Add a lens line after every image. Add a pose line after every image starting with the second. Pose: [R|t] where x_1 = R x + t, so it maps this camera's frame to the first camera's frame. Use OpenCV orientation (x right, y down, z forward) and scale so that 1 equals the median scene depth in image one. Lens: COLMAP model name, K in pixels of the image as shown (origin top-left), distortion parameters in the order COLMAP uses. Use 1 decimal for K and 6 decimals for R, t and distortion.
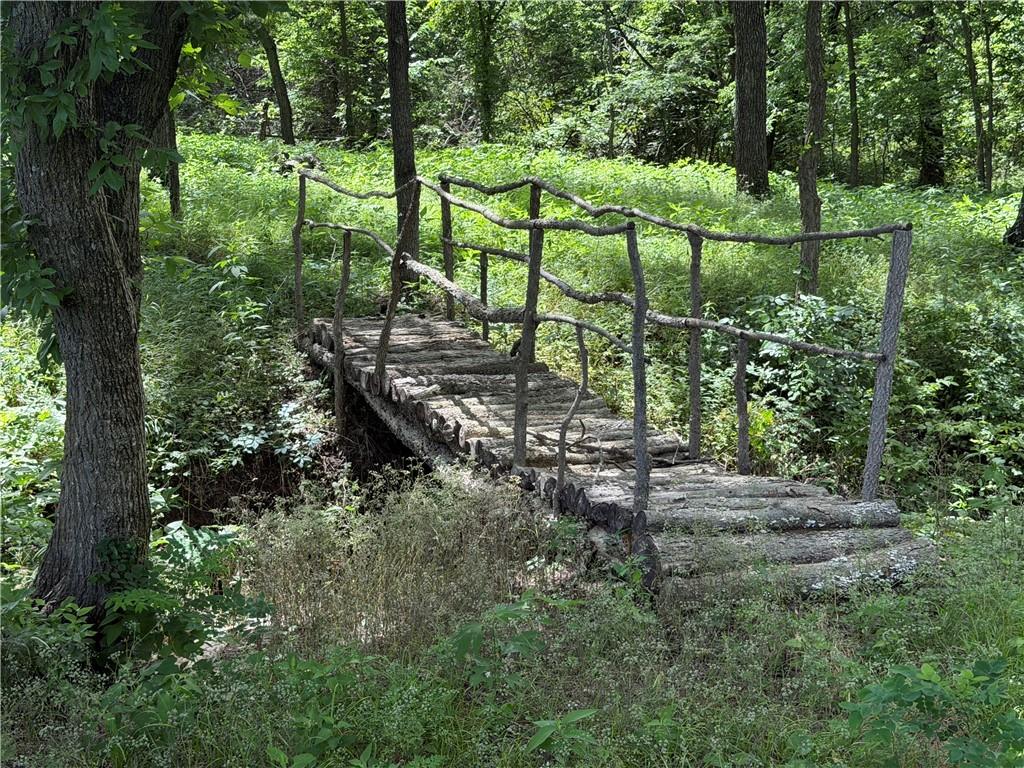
lens RADIAL K [[1381.5, 0, 512.0], [0, 1381.5, 384.0], [0, 0, 1]] dist [0.121017, -0.021558]
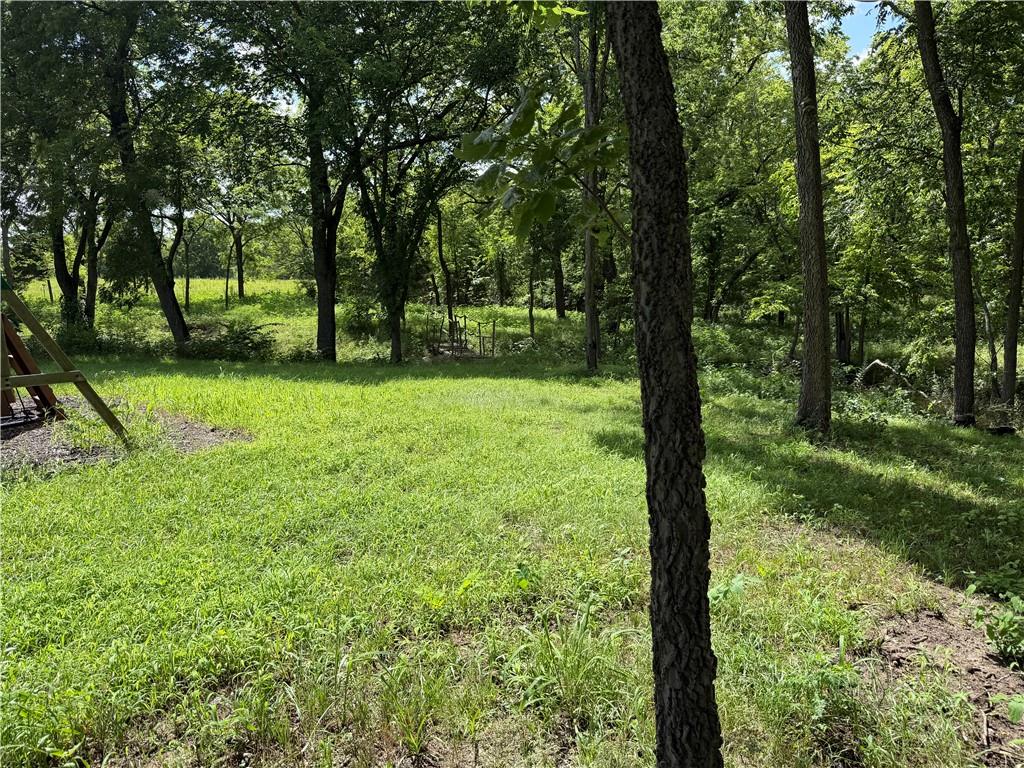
lens RADIAL K [[708.0, 0, 509.3], [0, 708.0, 411.0], [0, 0, 1]] dist [0.000325, -0.030946]
pose [[0.996116, -0.009958, -0.087481, 0.377646], [0.008942, 0.999888, -0.012000, 0.241250], [0.087591, 0.011172, 0.996094, -1.602589]]
